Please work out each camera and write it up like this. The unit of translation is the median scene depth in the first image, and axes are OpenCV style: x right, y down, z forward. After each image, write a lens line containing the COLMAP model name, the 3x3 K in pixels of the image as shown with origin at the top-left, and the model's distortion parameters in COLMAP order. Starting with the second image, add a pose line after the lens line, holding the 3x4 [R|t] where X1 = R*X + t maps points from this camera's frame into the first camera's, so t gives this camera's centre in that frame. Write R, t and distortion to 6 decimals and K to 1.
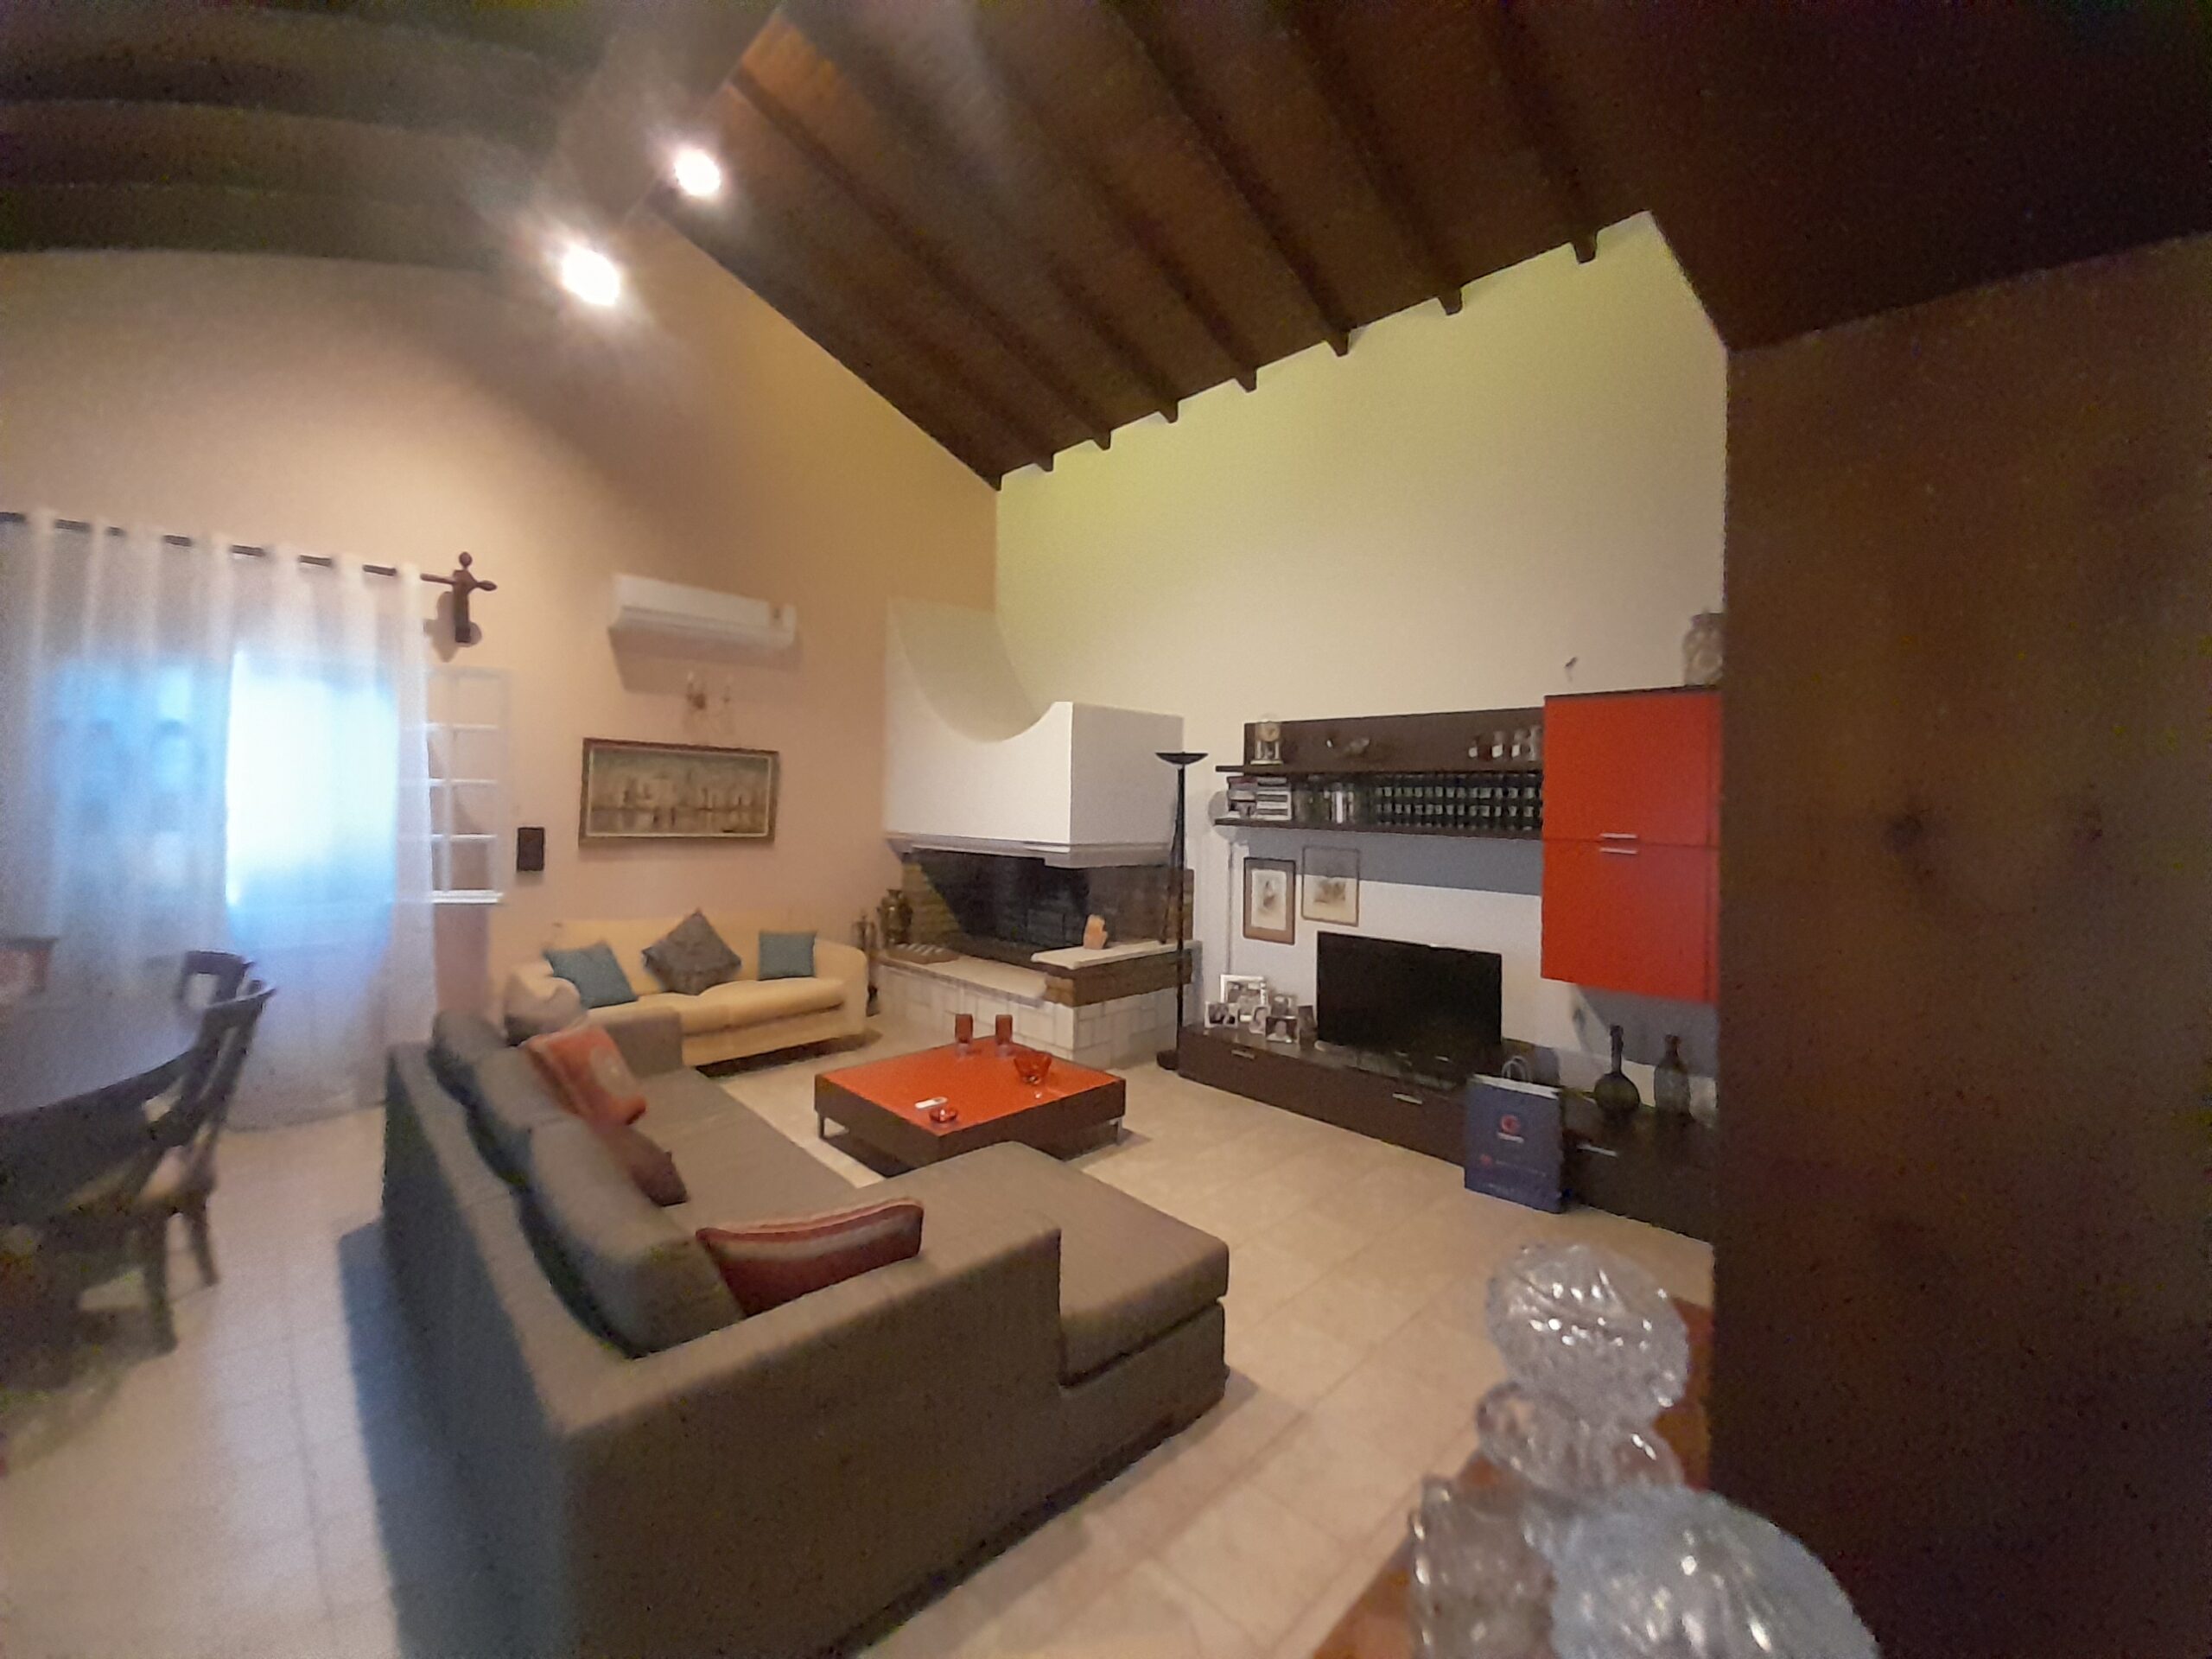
lens RADIAL K [[876.6, 0, 1114.3], [0, 876.6, 794.1], [0, 0, 1]] dist [-0.001329, -0.000339]
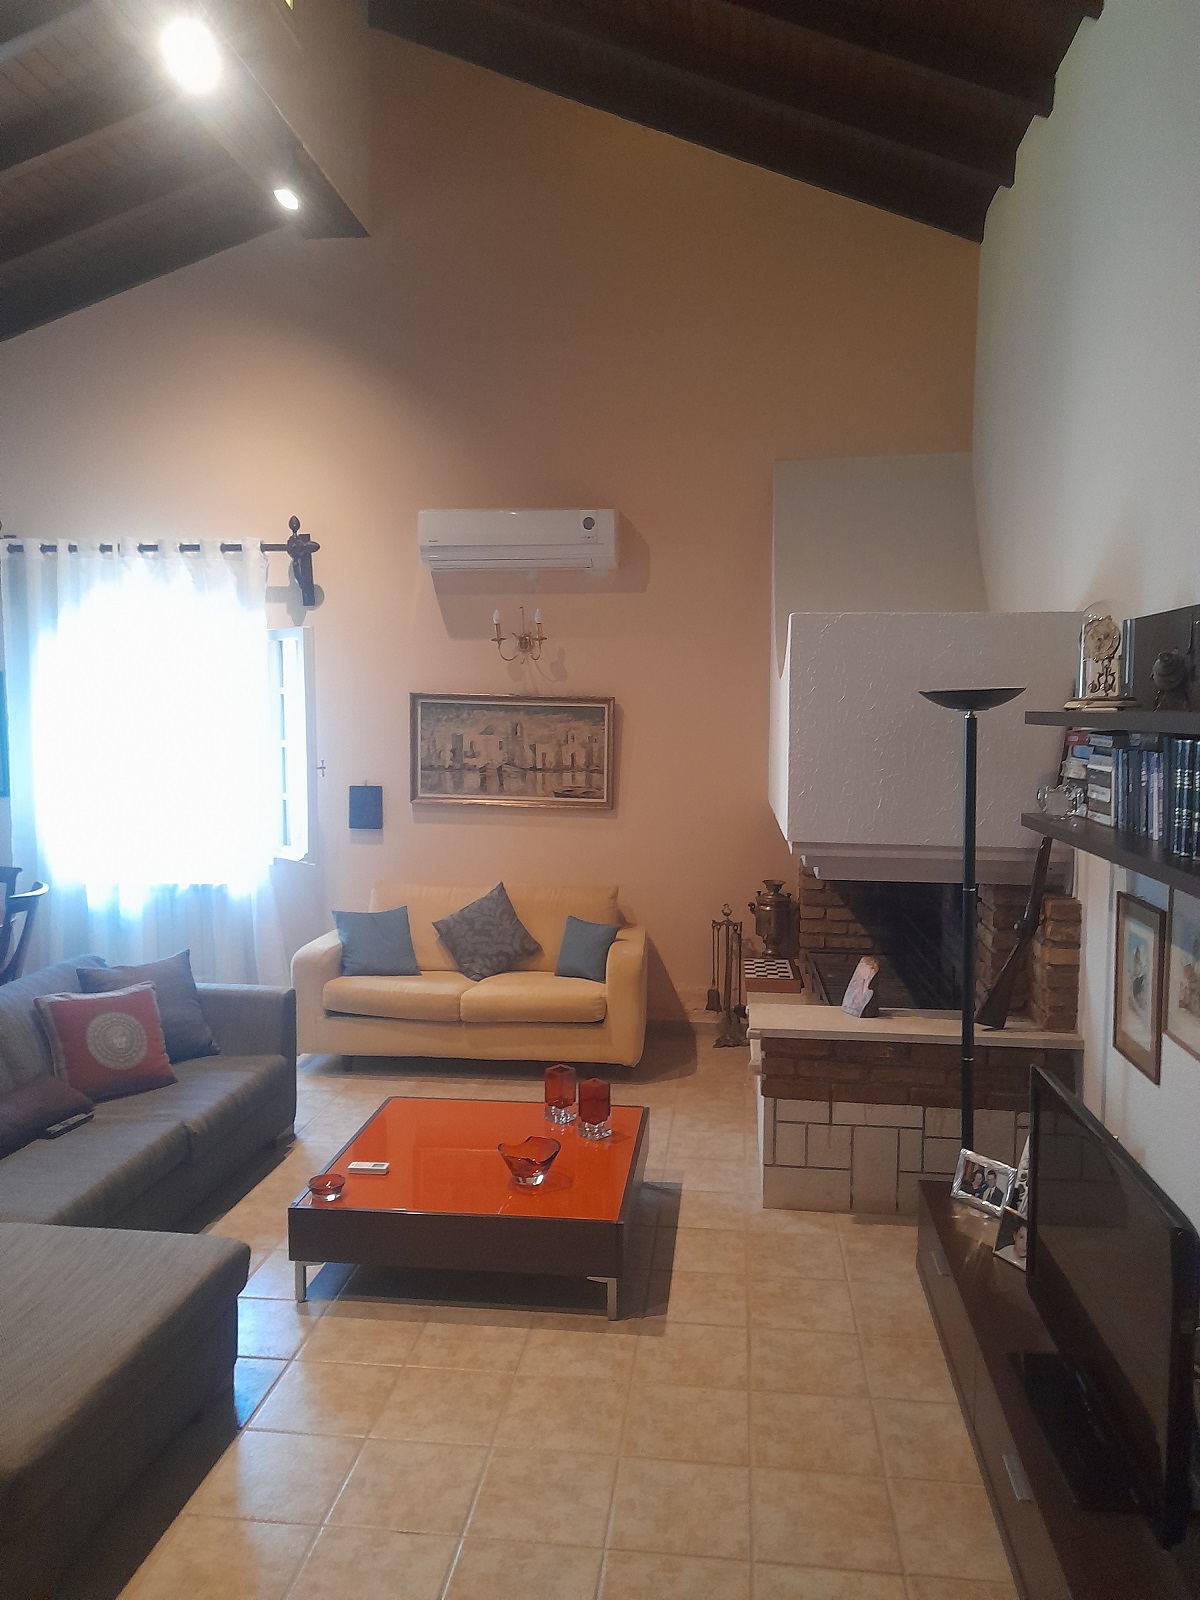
lens RADIAL K [[1169.2, 0, 604.3], [0, 1169.2, 796.9], [0, 0, 1]] dist [0.089095, -0.061178]
pose [[0.625298, 0.042655, -0.779219, 0.497749], [0.011862, 0.997870, 0.064143, -0.029457], [0.780296, -0.049352, 0.623461, 0.352980]]
